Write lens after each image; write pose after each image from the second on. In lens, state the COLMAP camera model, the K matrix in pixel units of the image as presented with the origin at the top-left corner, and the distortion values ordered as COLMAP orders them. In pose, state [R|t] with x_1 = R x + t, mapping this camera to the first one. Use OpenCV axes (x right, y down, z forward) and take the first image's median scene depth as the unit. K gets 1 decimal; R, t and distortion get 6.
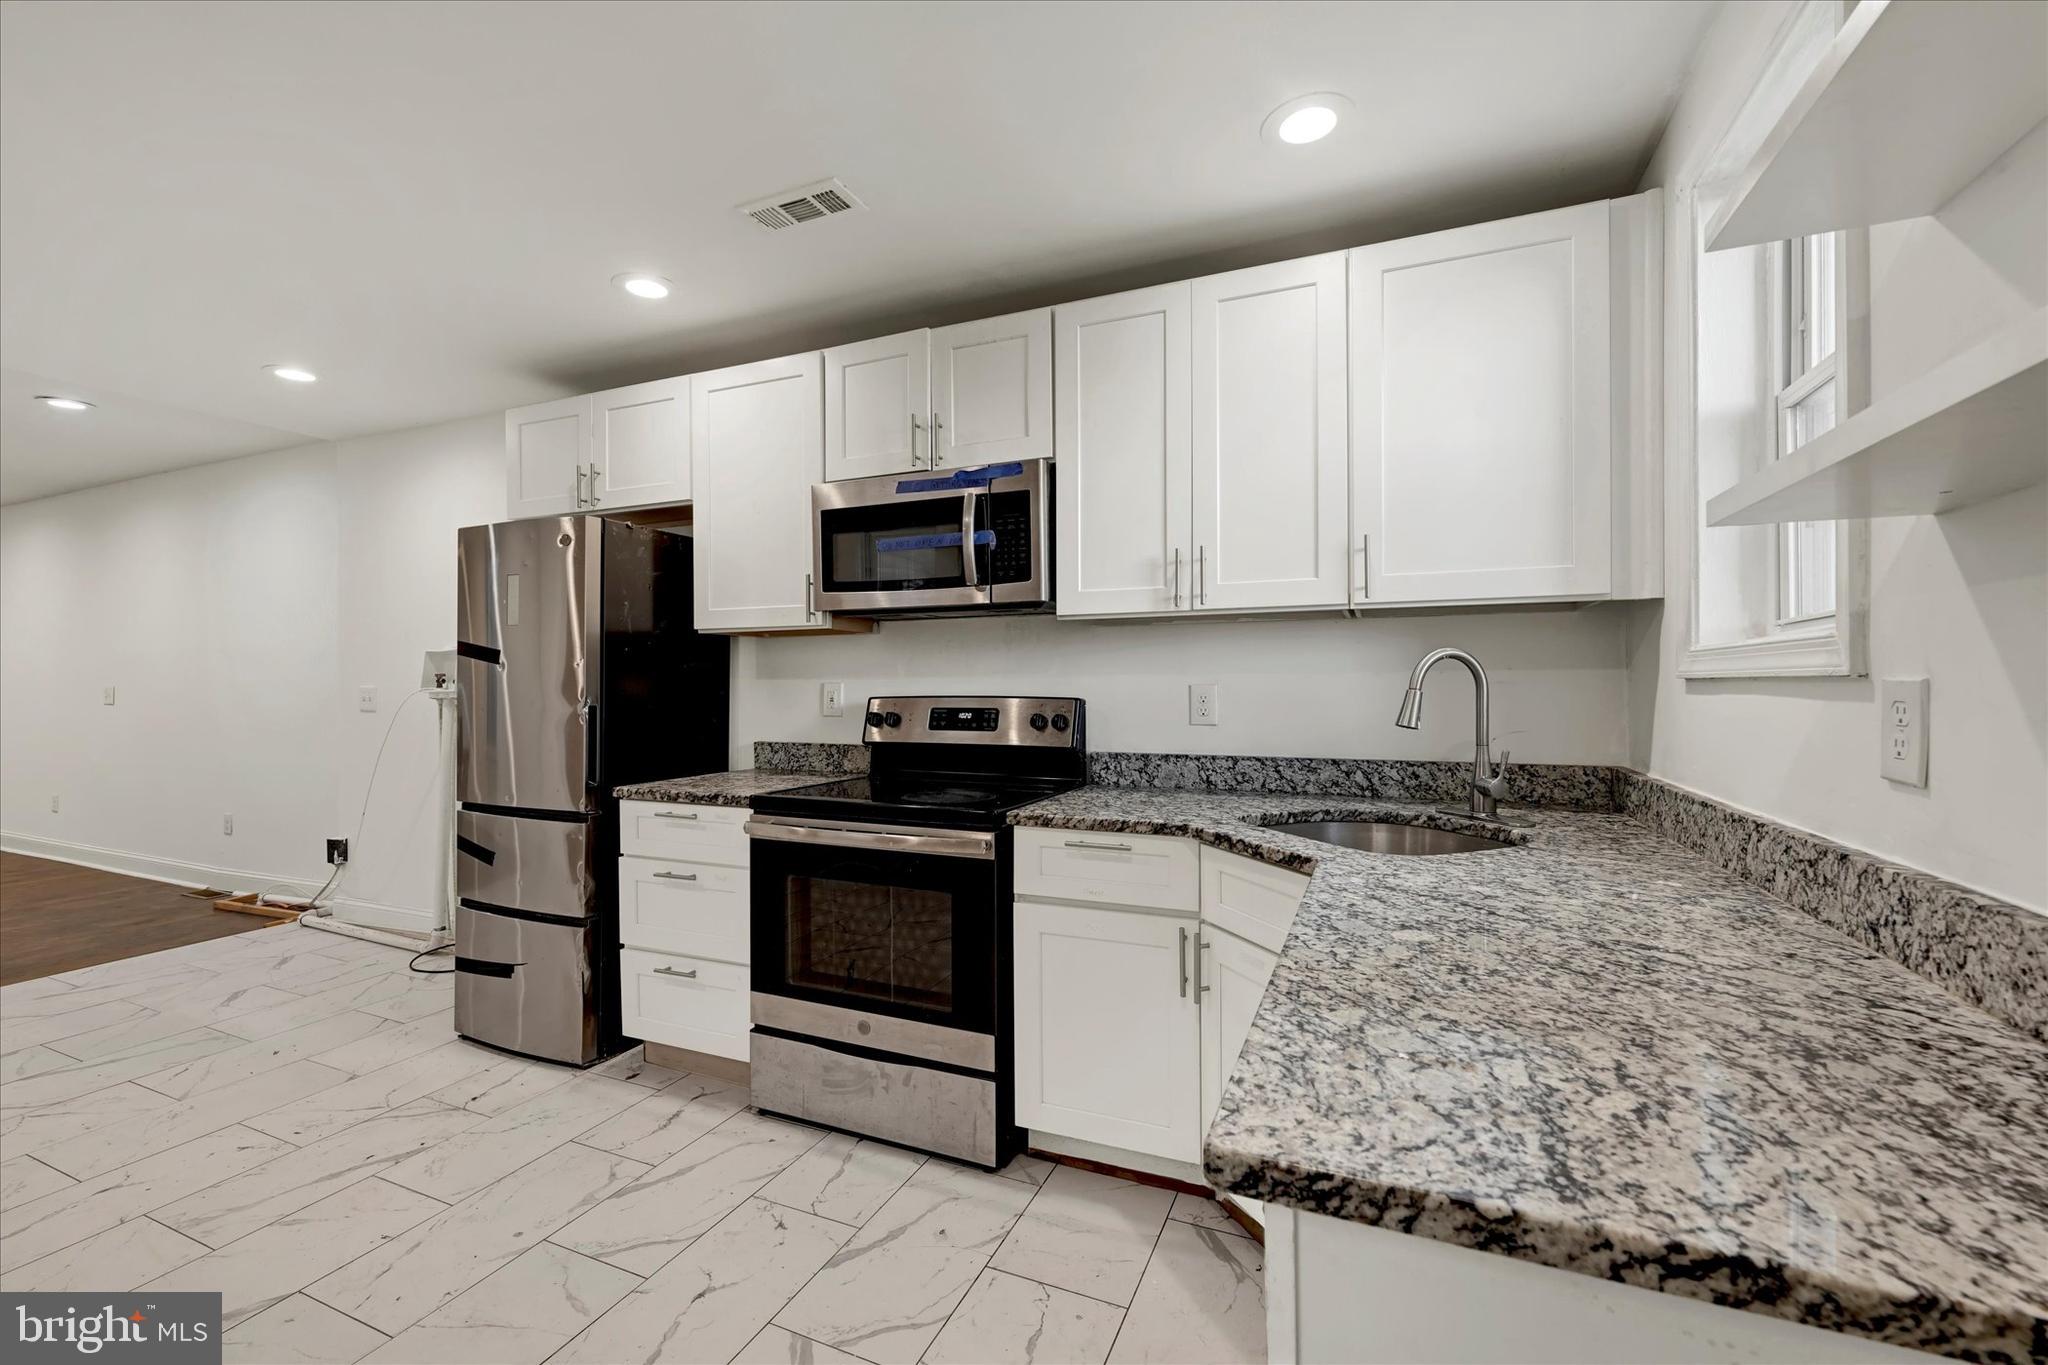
lens RADIAL K [[836.8, 0, 1024.0], [0, 836.8, 682.5], [0, 0, 1]] dist [-0.000042, -0.000147]
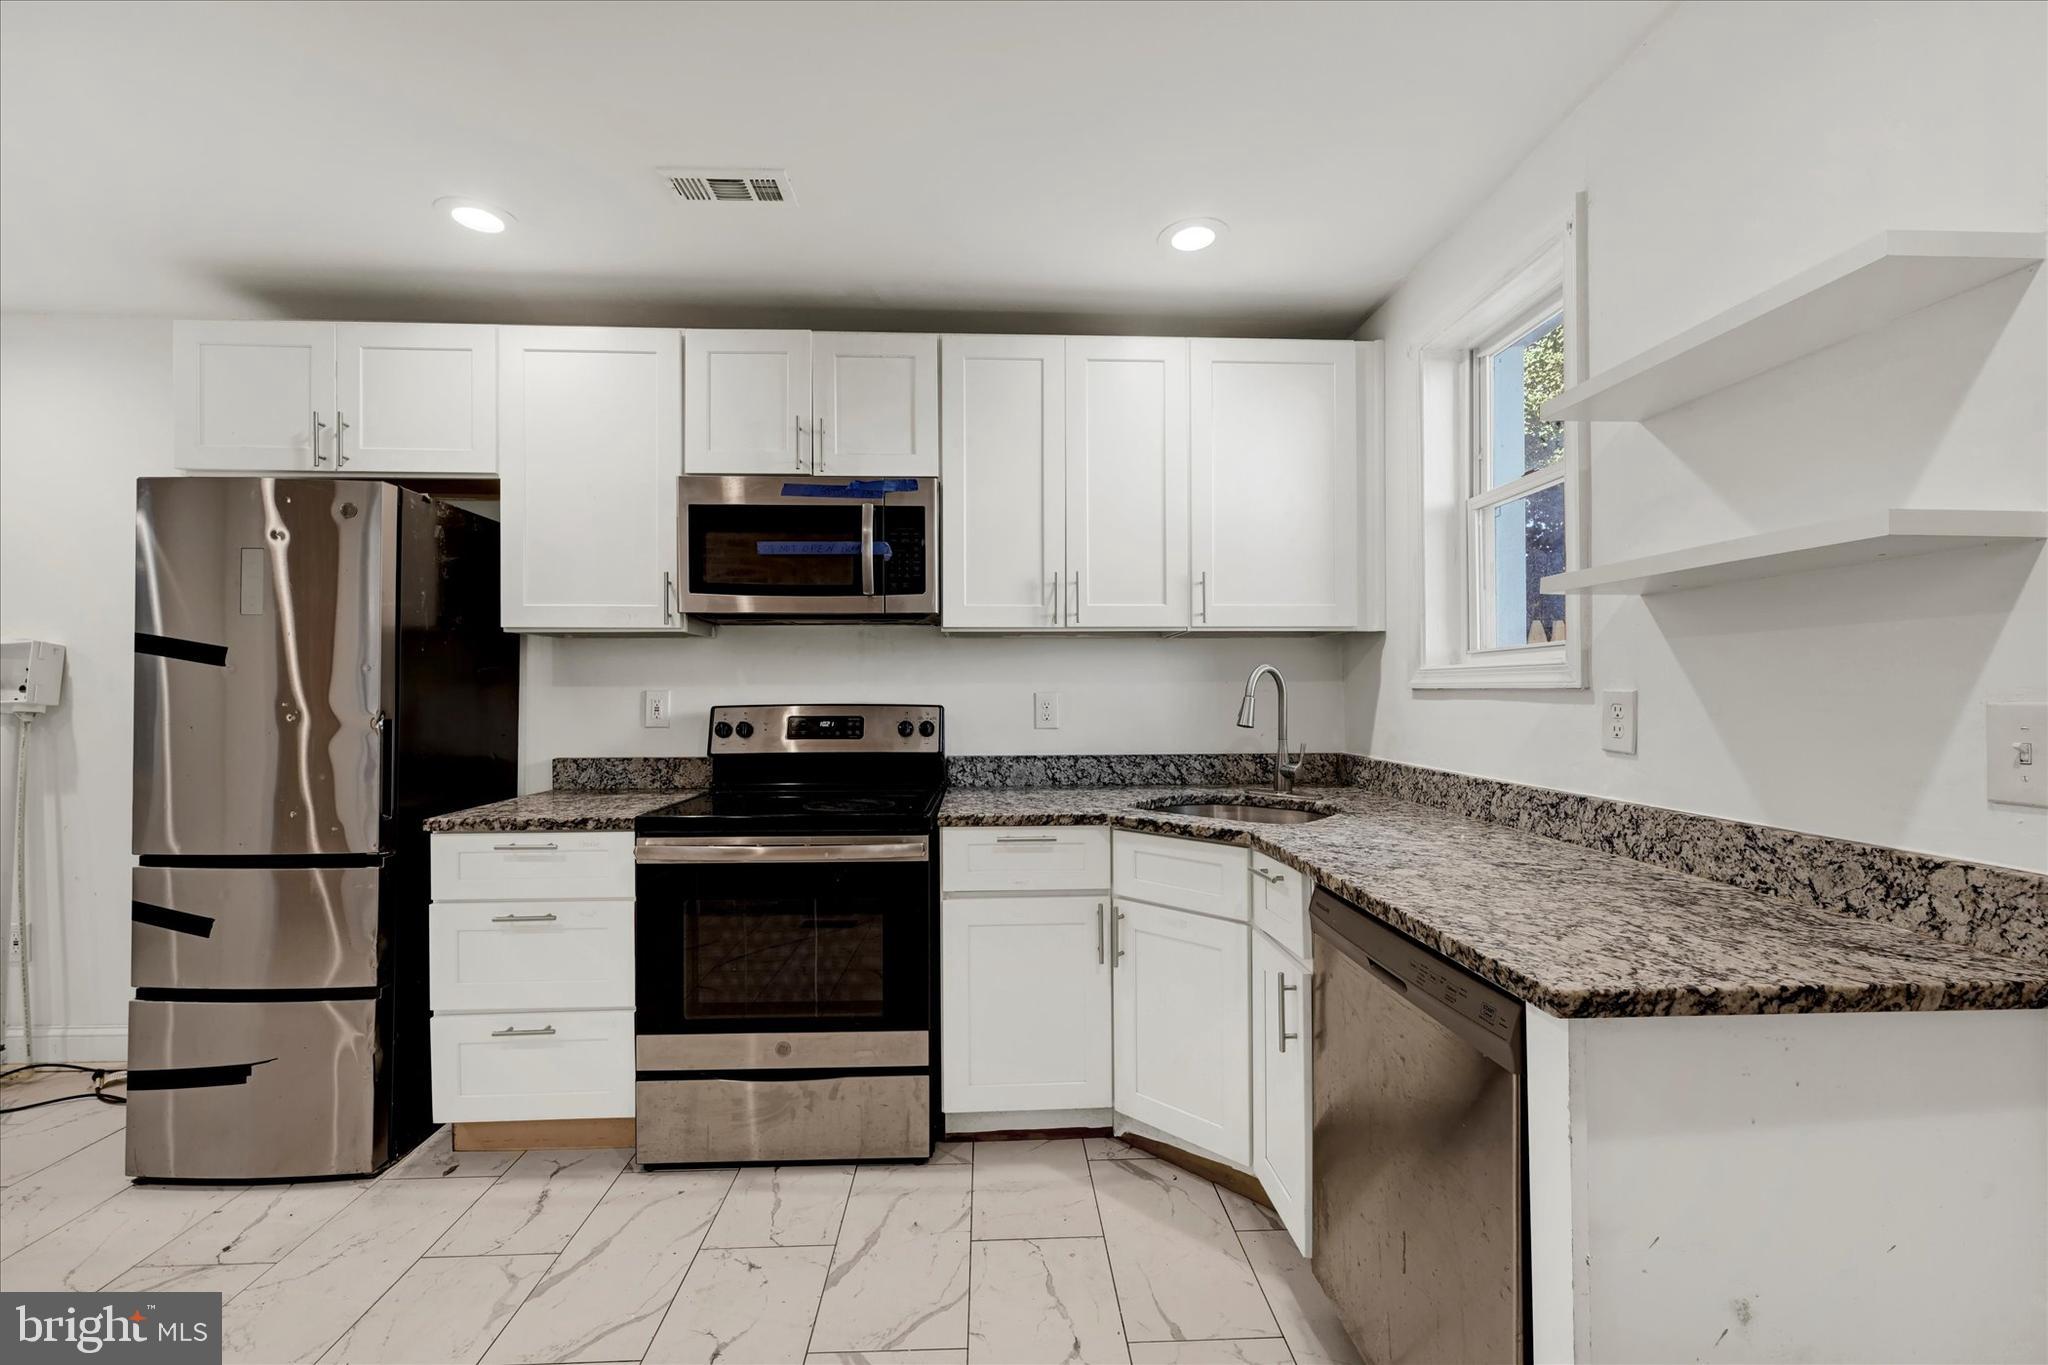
lens RADIAL K [[839.4, 0, 1017.2], [0, 839.4, 682.4], [0, 0, 1]] dist [0.001059, 0.000338]
pose [[0.894860, 0.005085, 0.446318, -0.362275], [-0.001605, 0.999965, -0.008175, -0.002242], [-0.446344, 0.006599, 0.894837, 0.011495]]
